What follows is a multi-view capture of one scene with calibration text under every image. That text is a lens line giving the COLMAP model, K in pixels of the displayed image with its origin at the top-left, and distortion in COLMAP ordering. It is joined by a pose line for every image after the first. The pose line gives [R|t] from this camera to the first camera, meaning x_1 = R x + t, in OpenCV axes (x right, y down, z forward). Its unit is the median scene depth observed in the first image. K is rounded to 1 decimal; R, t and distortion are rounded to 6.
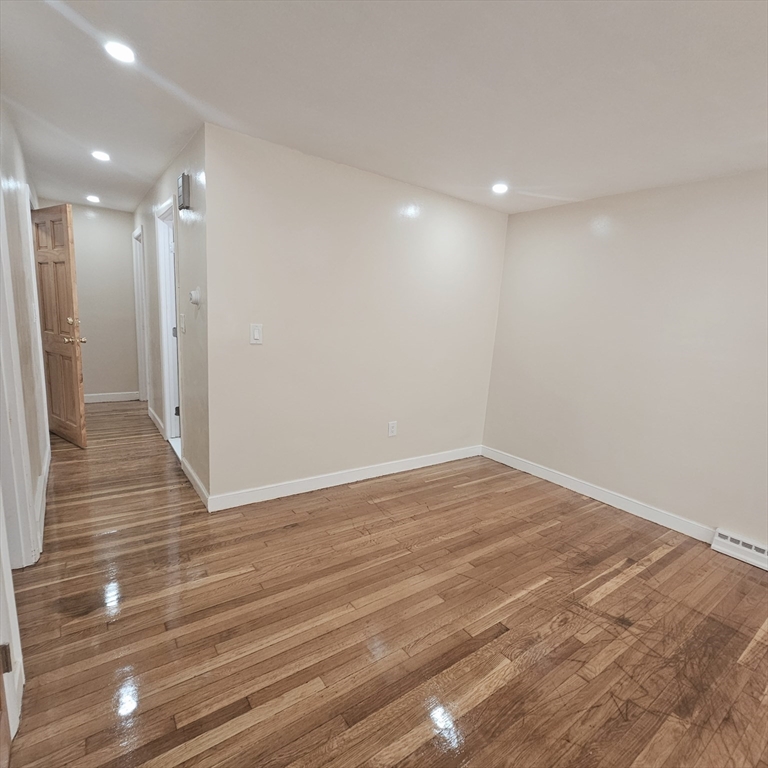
lens RADIAL K [[418.3, 0, 379.5], [0, 418.3, 393.7], [0, 0, 1]] dist [-0.003879, -0.000036]
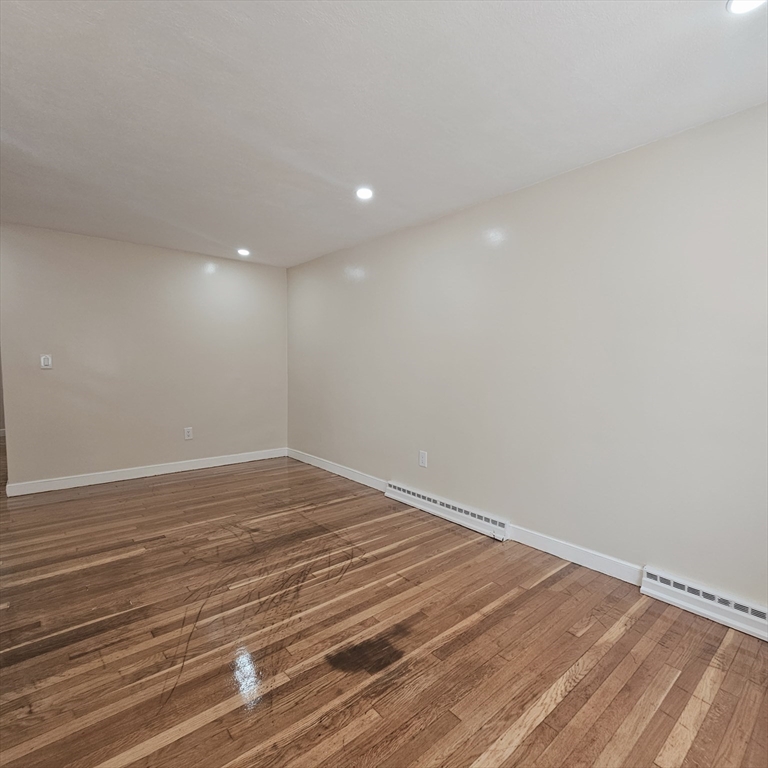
lens RADIAL K [[418.3, 0, 379.5], [0, 418.3, 393.7], [0, 0, 1]] dist [-0.003879, -0.000036]
pose [[0.995887, -0.057463, 0.070054, 0.719965], [0.064780, 0.992135, -0.107102, 0.187485], [-0.063349, 0.111199, 0.991777, -0.430895]]
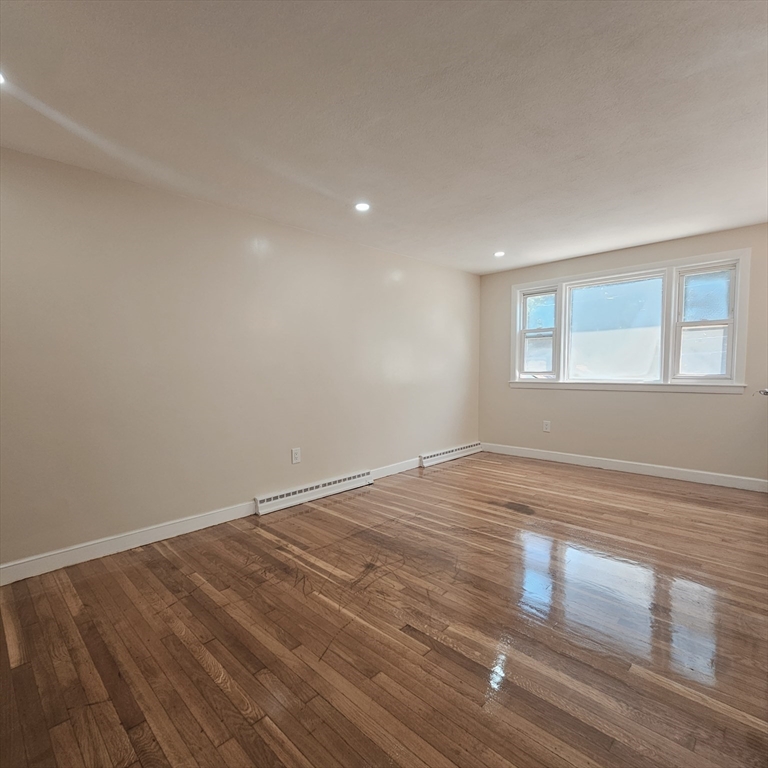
lens RADIAL K [[418.3, 0, 379.5], [0, 418.3, 393.7], [0, 0, 1]] dist [-0.003879, -0.000036]
pose [[-0.167203, -0.125902, 0.977851, -0.422593], [0.185582, 0.970065, 0.156632, -0.102391], [-0.968299, 0.207661, -0.138832, 0.781633]]
